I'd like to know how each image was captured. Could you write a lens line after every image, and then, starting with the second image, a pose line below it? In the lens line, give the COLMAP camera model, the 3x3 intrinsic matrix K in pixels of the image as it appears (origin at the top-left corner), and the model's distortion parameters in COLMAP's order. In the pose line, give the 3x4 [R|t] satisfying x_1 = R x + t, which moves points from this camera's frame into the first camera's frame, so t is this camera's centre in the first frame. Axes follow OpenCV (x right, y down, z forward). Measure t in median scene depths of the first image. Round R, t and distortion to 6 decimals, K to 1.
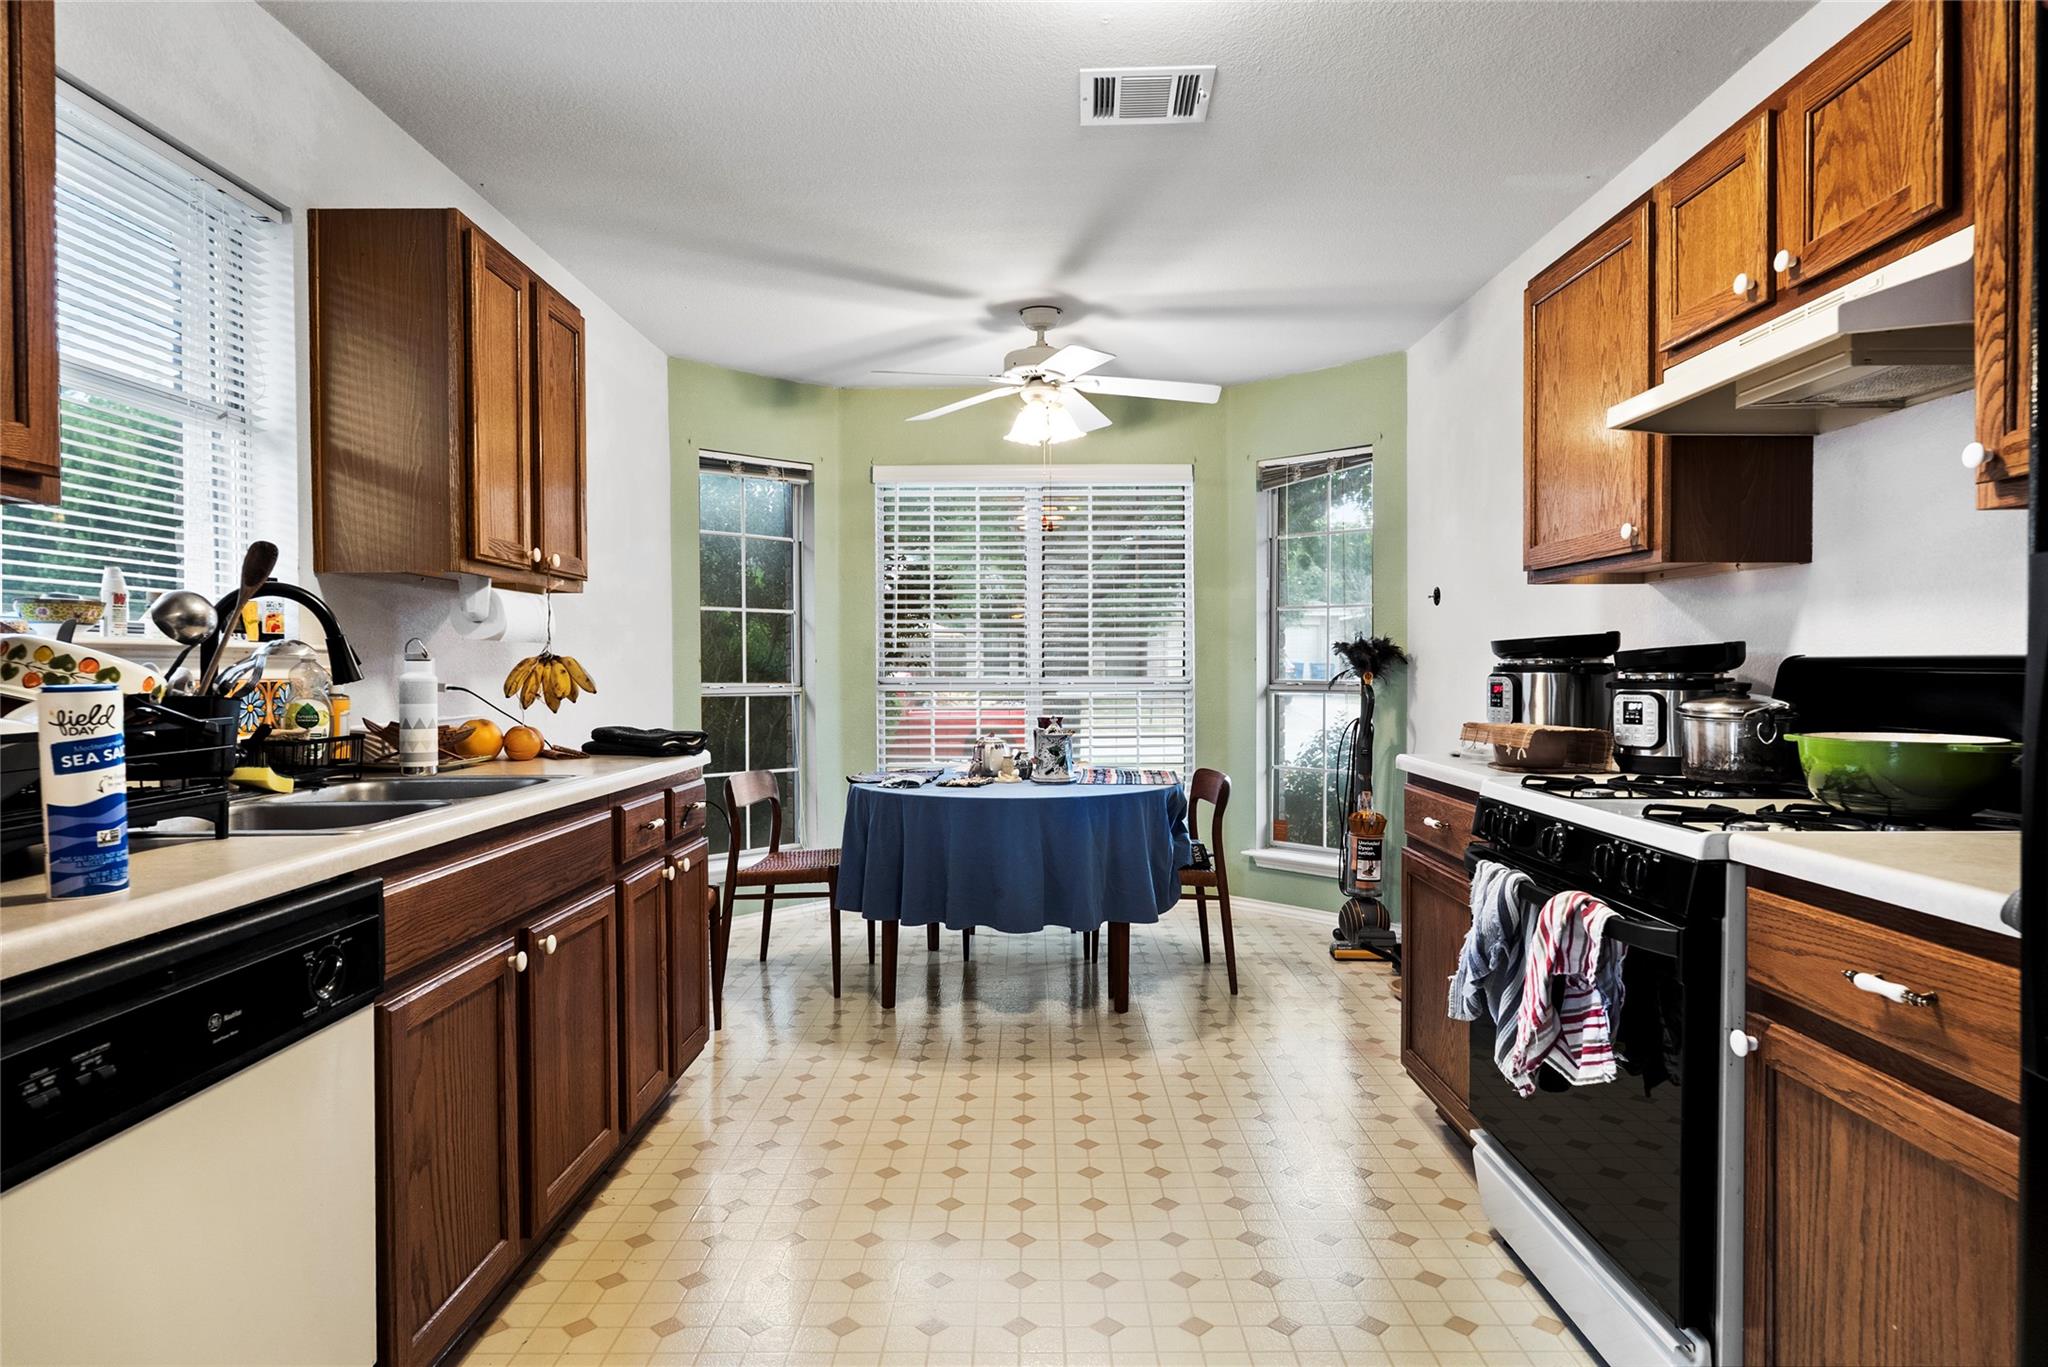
lens RADIAL K [[1165.1, 0, 1023.5], [0, 1165.1, 682.0], [0, 0, 1]] dist [-0.000664, -0.000005]
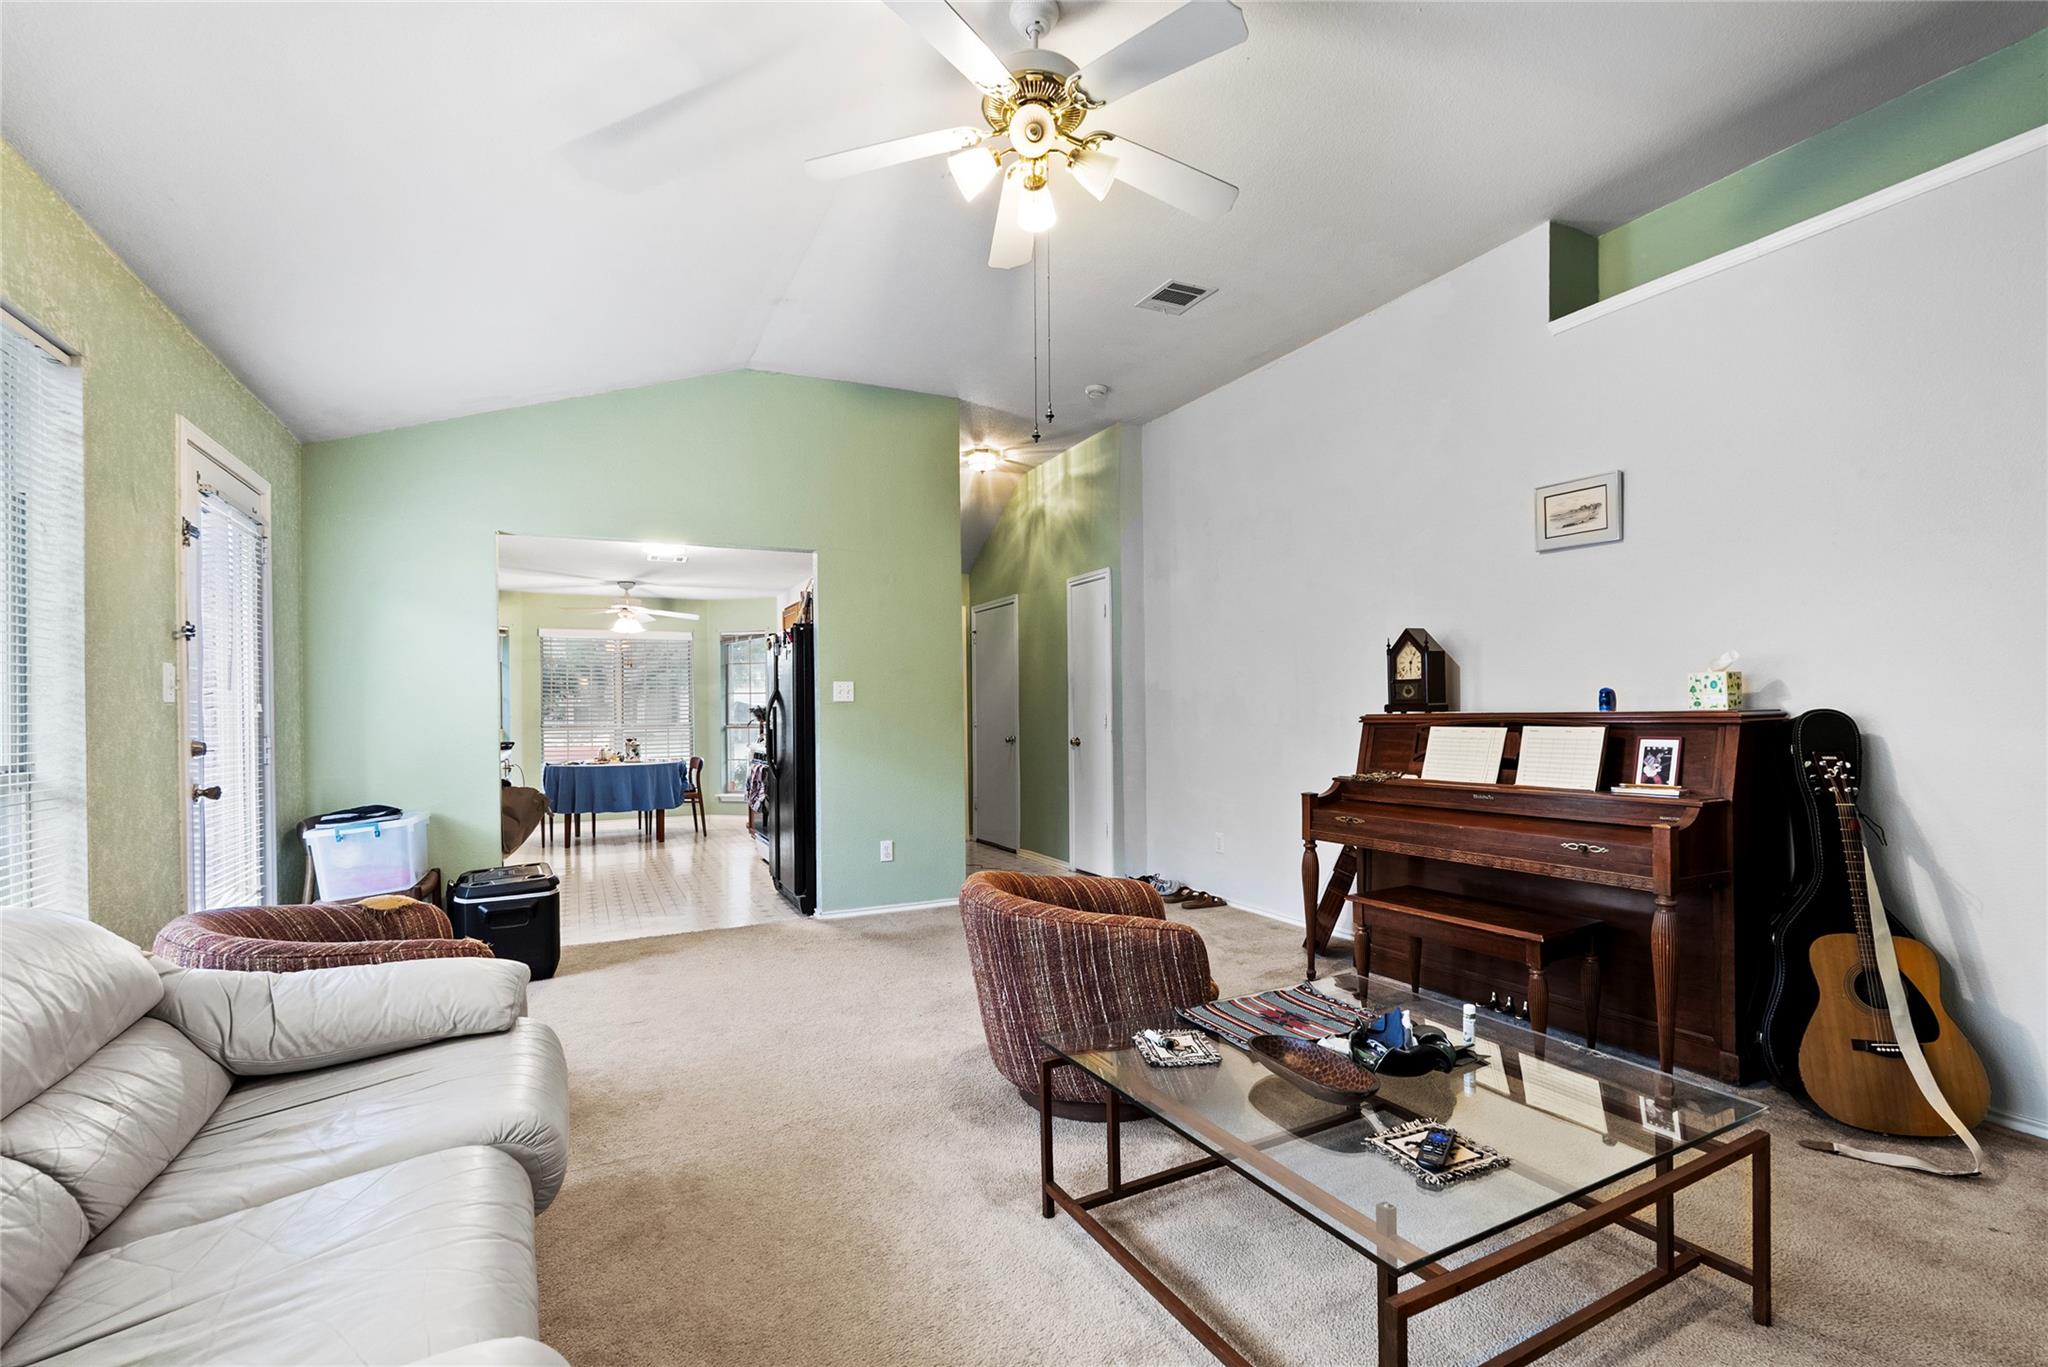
lens RADIAL K [[917.5, 0, 1034.2], [0, 917.5, 699.0], [0, 0, 1]] dist [-0.010165, 0.000546]
pose [[0.886768, -0.001288, 0.462213, -0.126868], [0.013937, 0.999616, -0.023953, 0.004904], [-0.462005, 0.027683, 0.886445, -1.260948]]
